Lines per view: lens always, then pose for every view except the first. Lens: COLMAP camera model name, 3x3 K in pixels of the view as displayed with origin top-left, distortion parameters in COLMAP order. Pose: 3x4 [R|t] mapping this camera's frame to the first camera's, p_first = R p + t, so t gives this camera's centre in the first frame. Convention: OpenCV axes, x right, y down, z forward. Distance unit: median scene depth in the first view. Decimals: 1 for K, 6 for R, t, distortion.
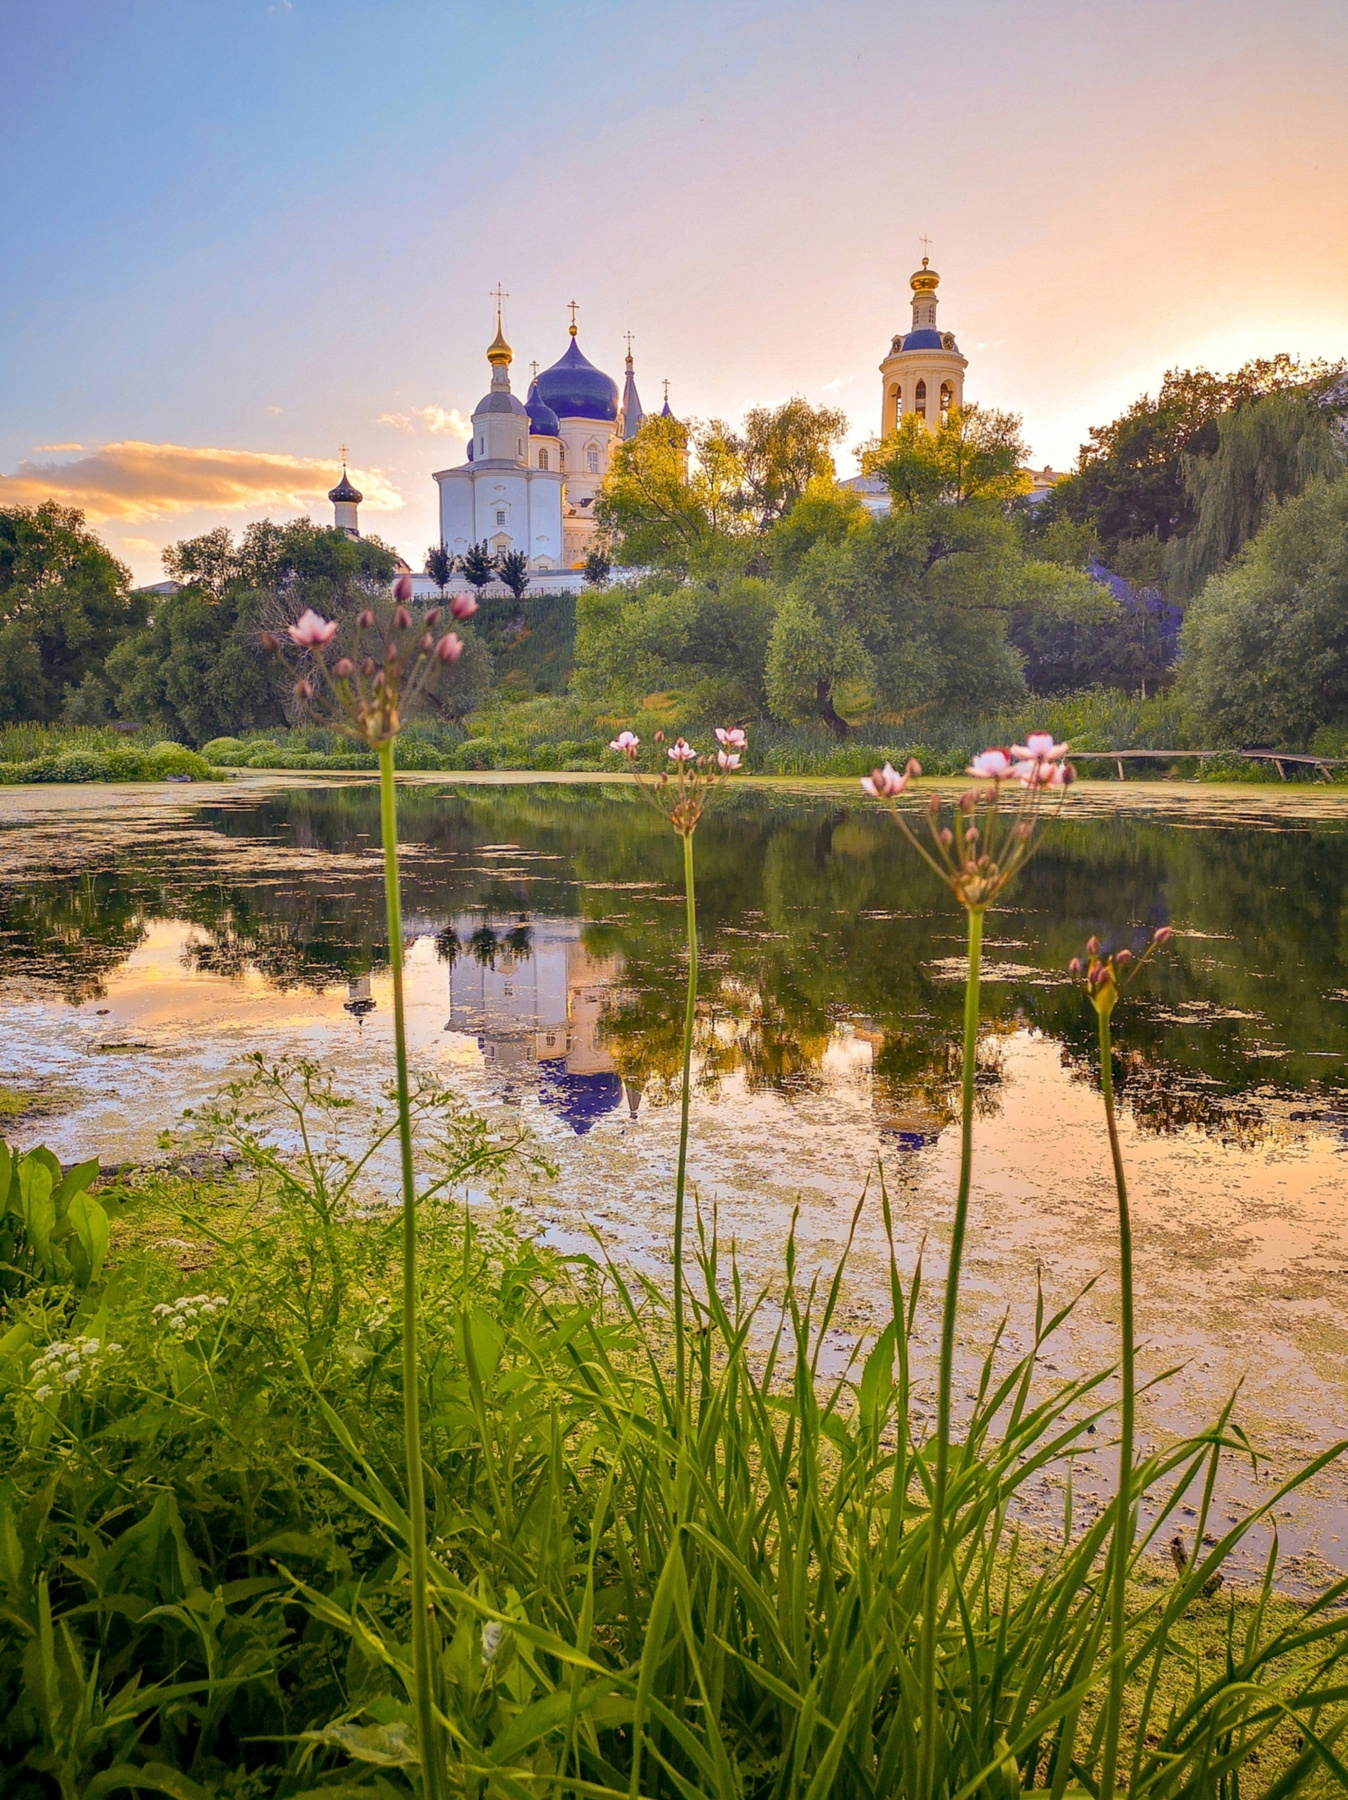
lens RADIAL K [[1409.1, 0, 675.6], [0, 1409.1, 886.4], [0, 0, 1]] dist [0.069248, -0.078116]
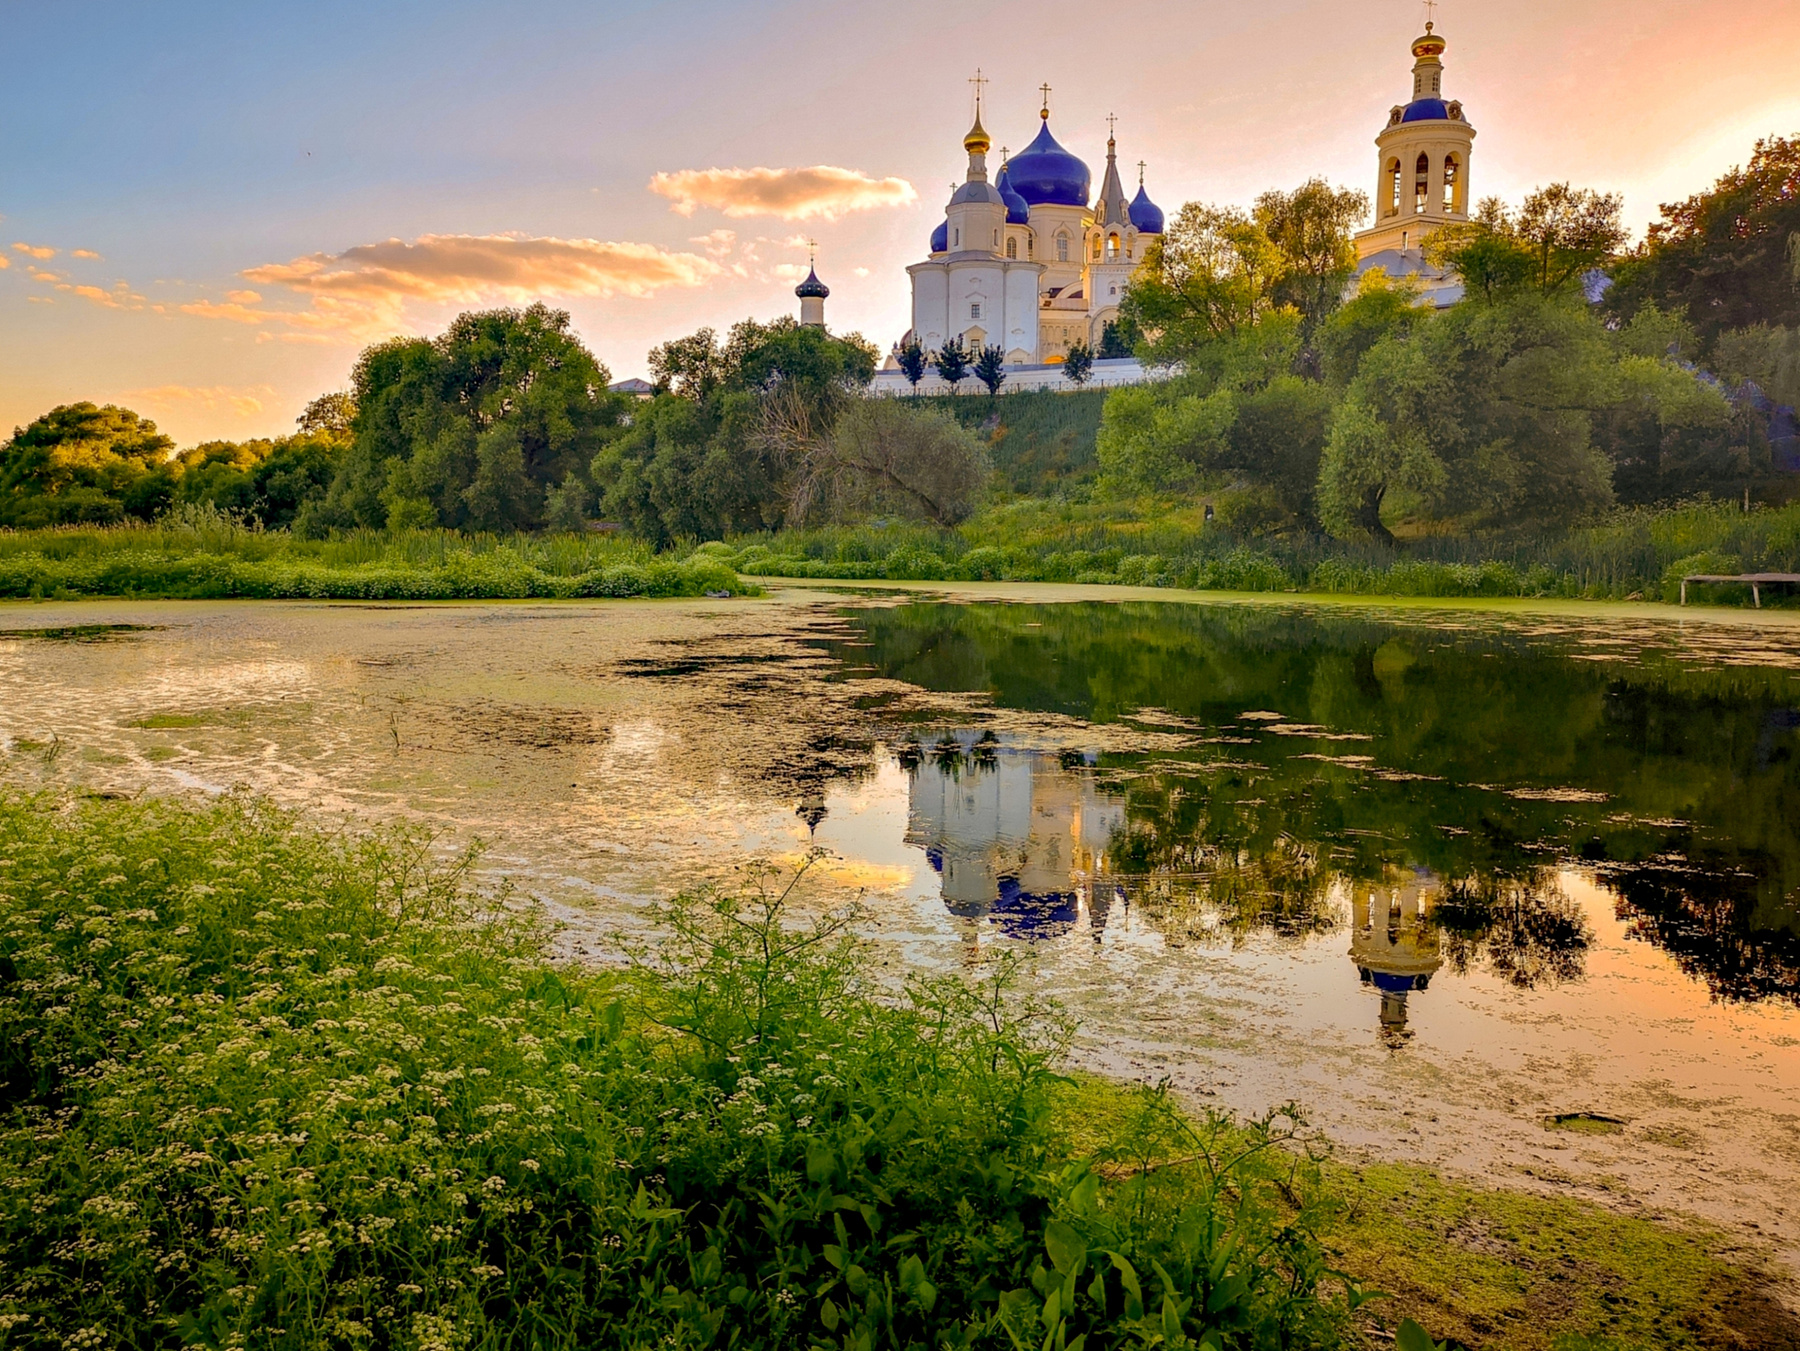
lens RADIAL K [[1476.4, 0, 894.8], [0, 1476.4, 647.9], [0, 0, 1]] dist [0.070720, -0.074735]
pose [[0.989971, 0.018548, -0.140049, -0.046279], [-0.022204, 0.999451, -0.024587, -0.008804], [0.139516, 0.027450, 0.989839, 0.006499]]
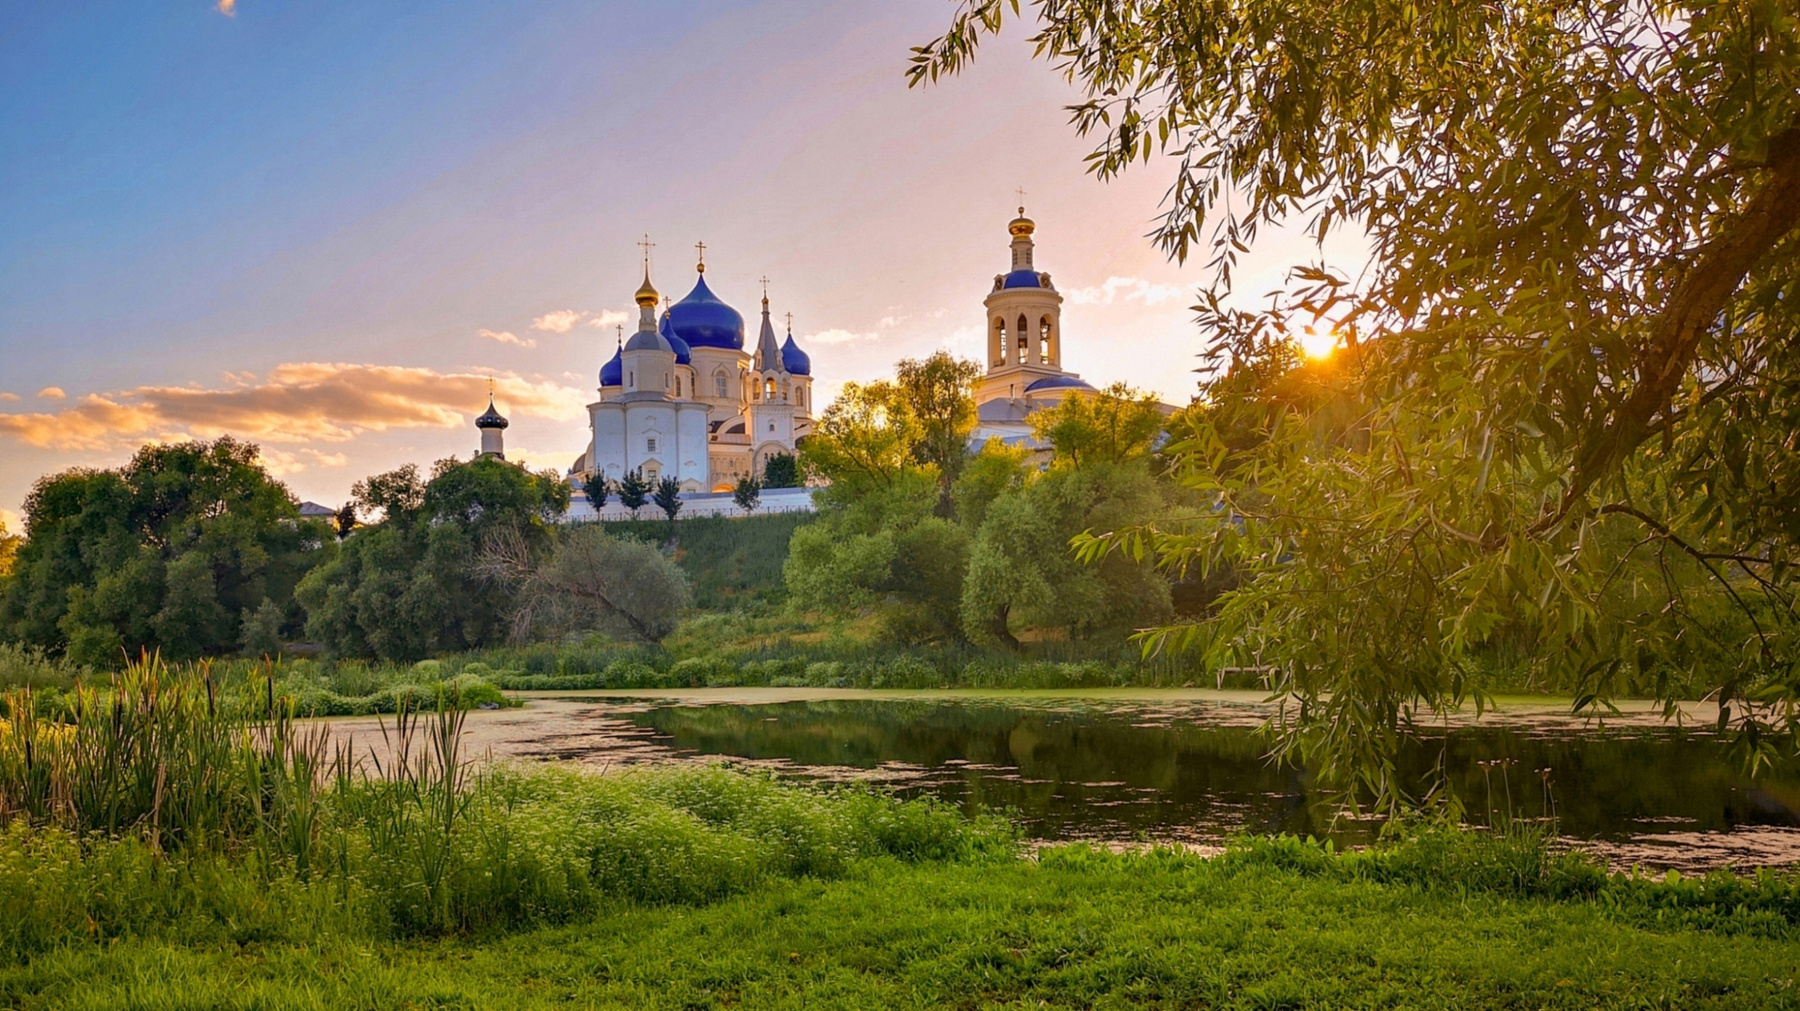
lens RADIAL K [[1449.6, 0, 900.1], [0, 1449.6, 613.7], [0, 0, 1]] dist [0.053721, -0.004483]
pose [[0.994650, -0.015552, 0.102127, -0.071989], [0.027535, 0.992751, -0.116993, -0.000990], [-0.099568, 0.119179, 0.987868, -0.122377]]
